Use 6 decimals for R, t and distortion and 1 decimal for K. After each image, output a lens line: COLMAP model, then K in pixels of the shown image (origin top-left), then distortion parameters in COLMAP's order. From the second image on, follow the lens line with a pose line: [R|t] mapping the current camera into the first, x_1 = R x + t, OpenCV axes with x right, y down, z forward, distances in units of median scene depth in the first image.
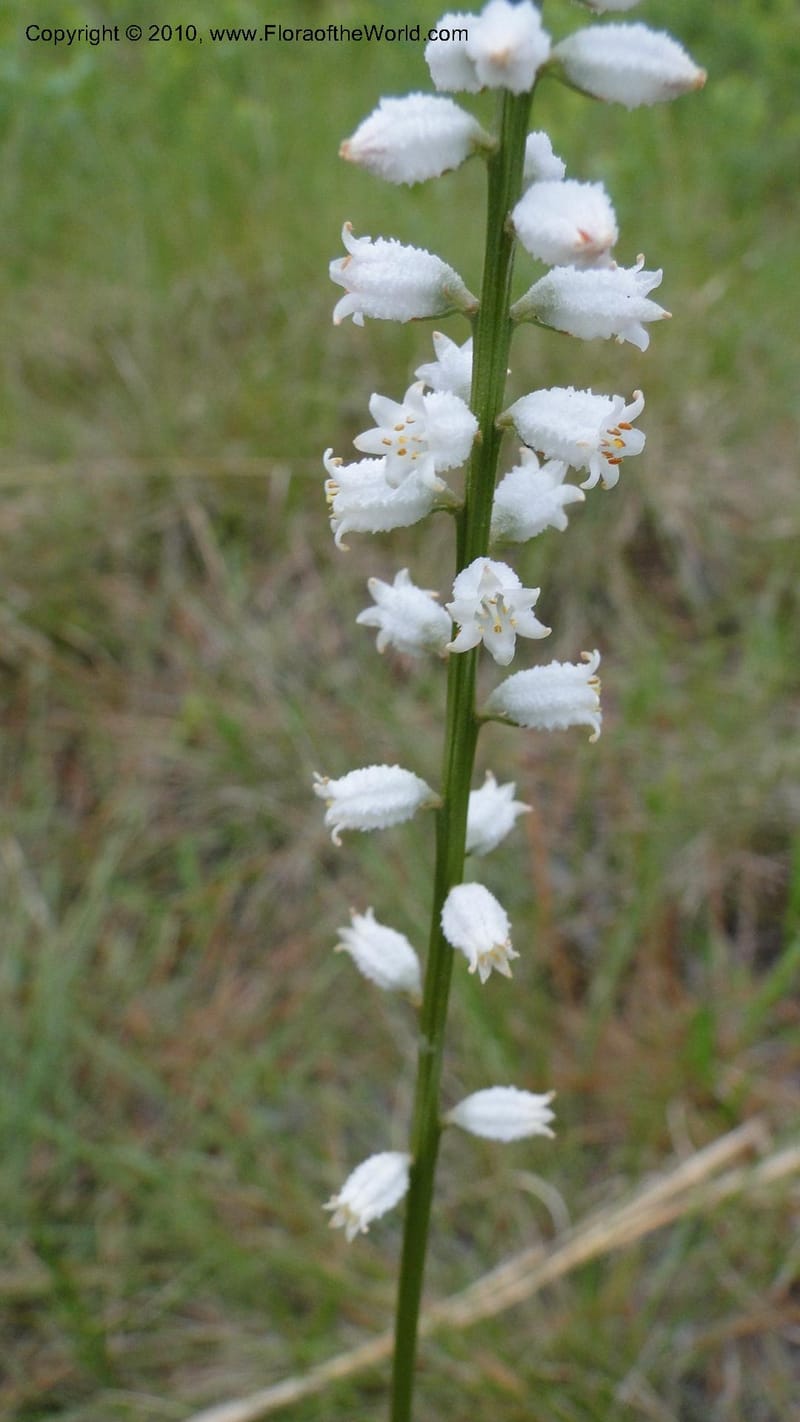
lens RADIAL K [[1168.3, 0, 401.7], [0, 1168.3, 700.0], [0, 0, 1]] dist [-0.023514, 0.039188]
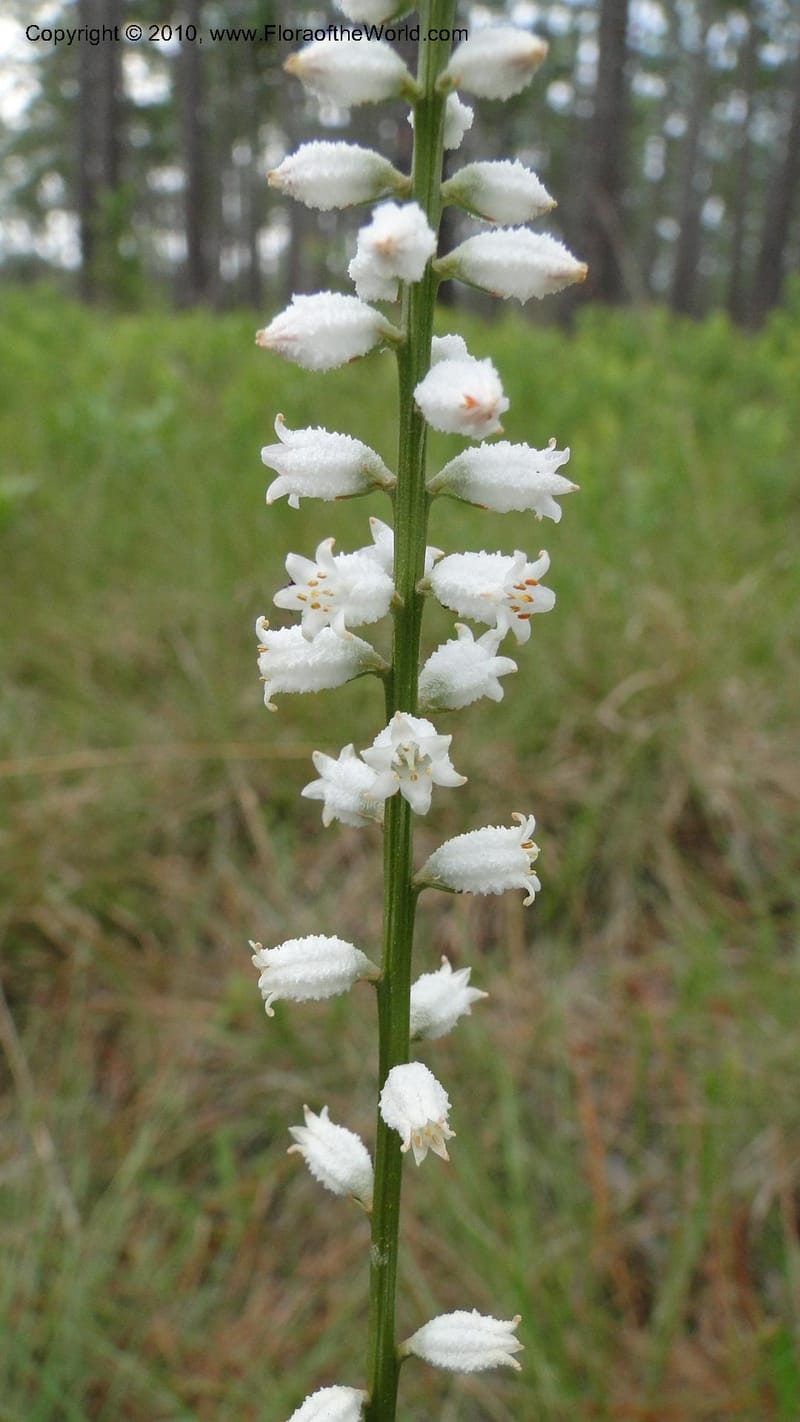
lens RADIAL K [[1168.3, 0, 402.3], [0, 1168.3, 723.2], [0, 0, 1]] dist [-0.023514, 0.039188]
pose [[0.998927, -0.007829, -0.045646, 0.116876], [-0.002614, 0.974507, -0.224343, 0.119953], [0.046239, 0.224221, 0.973441, -0.000535]]
